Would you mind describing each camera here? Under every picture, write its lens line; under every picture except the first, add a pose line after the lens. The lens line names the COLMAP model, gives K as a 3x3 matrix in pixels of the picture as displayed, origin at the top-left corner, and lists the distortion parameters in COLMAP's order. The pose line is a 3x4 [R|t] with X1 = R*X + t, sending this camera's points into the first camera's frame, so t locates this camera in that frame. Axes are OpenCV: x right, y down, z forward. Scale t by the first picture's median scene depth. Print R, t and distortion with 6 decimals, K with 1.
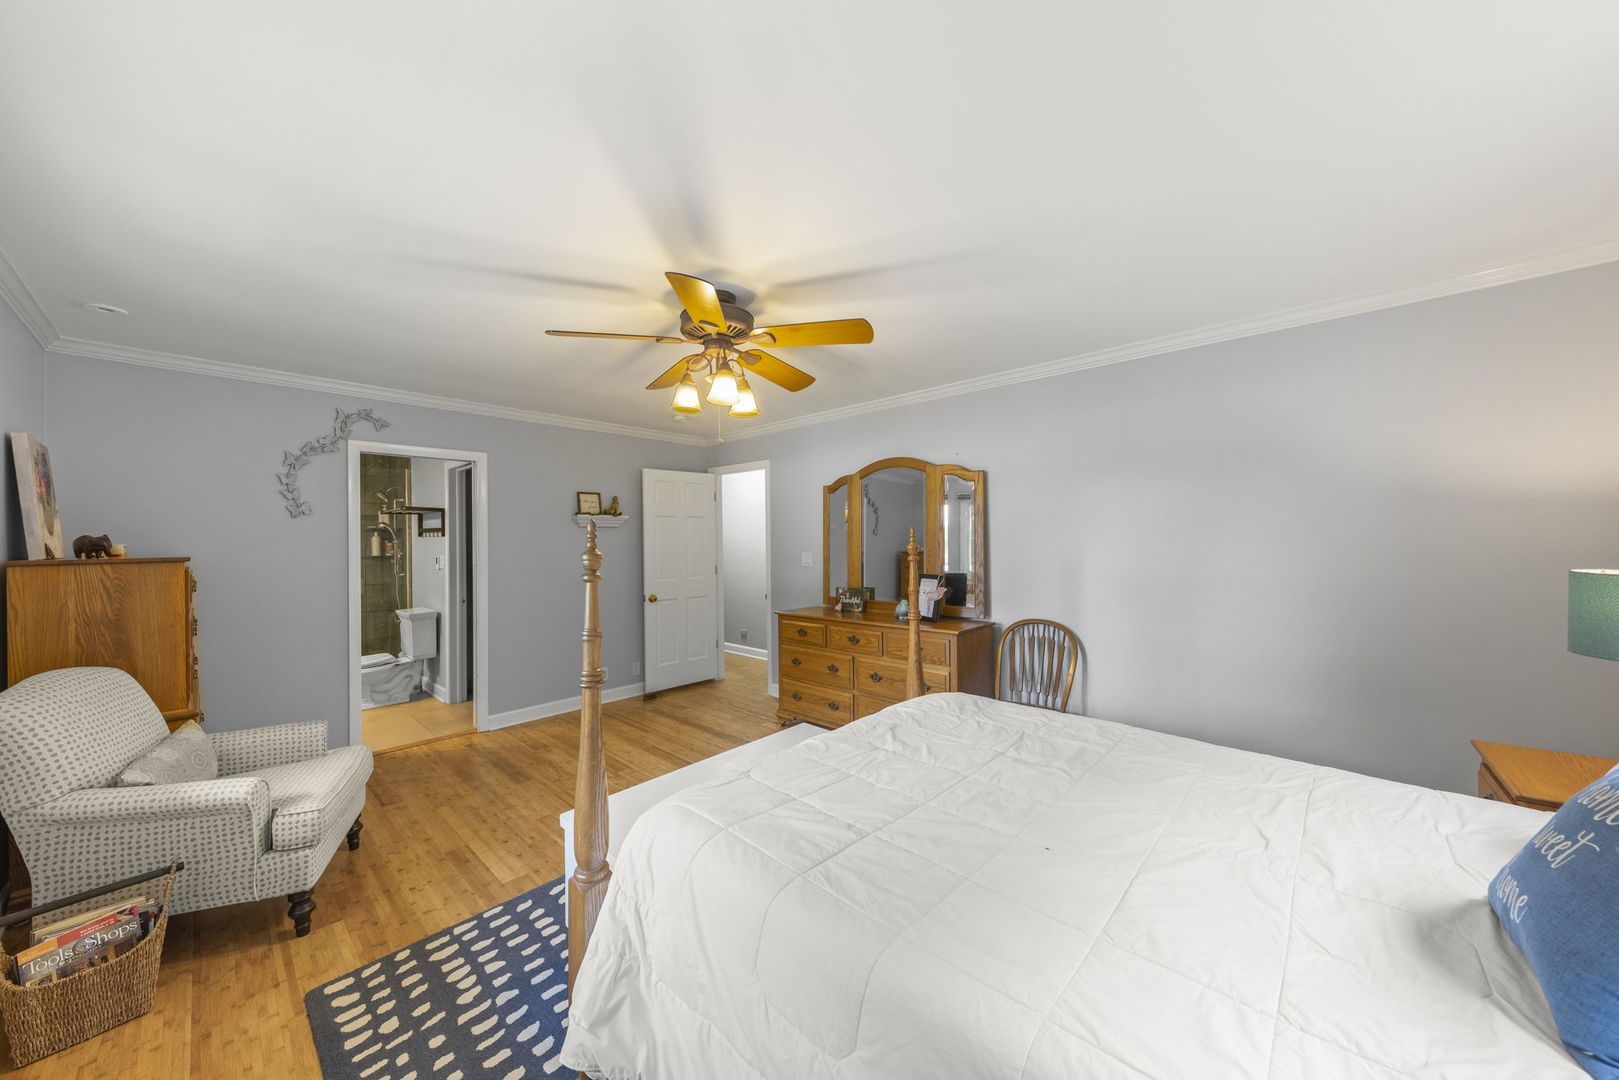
lens RADIAL K [[554.2, 0, 809.5], [0, 554.2, 540.0], [0, 0, 1]] dist [0.001538, 0.000068]
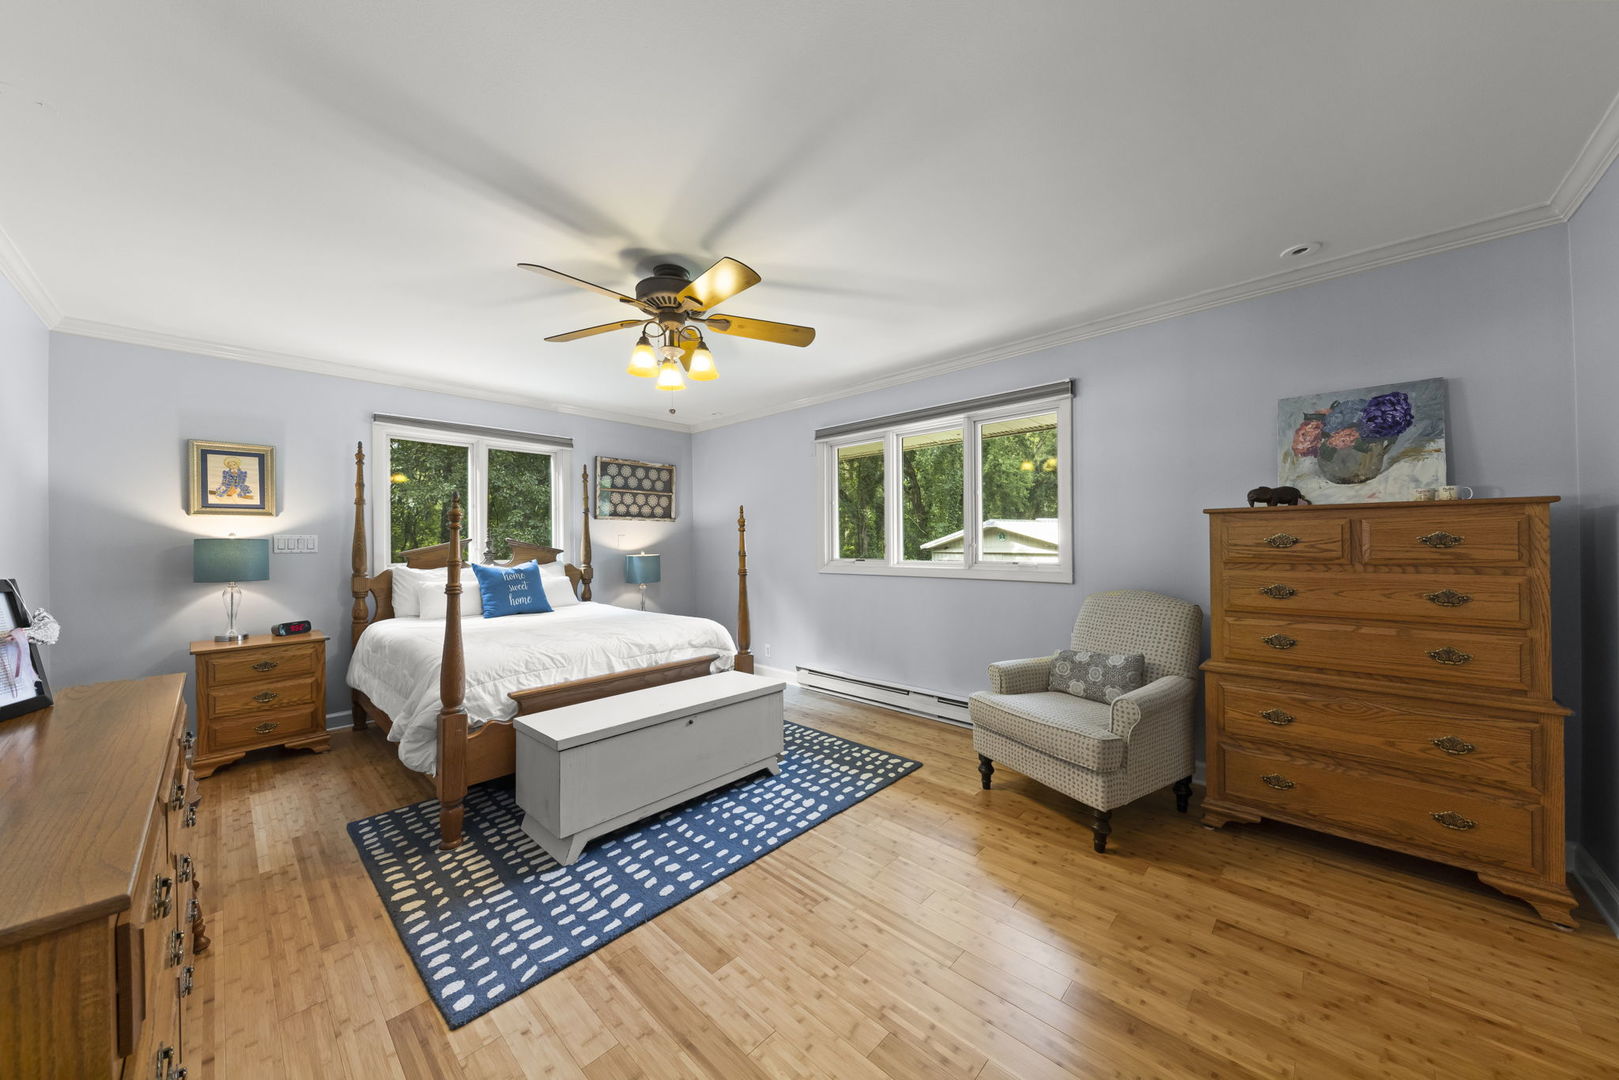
lens RADIAL K [[554.2, 0, 809.5], [0, 554.2, 540.0], [0, 0, 1]] dist [0.001538, 0.000068]
pose [[-0.999679, 0.019049, 0.016701, -0.531814], [0.018988, 0.999813, -0.003787, 0.096063], [-0.016770, -0.003468, -0.999853, 2.492434]]
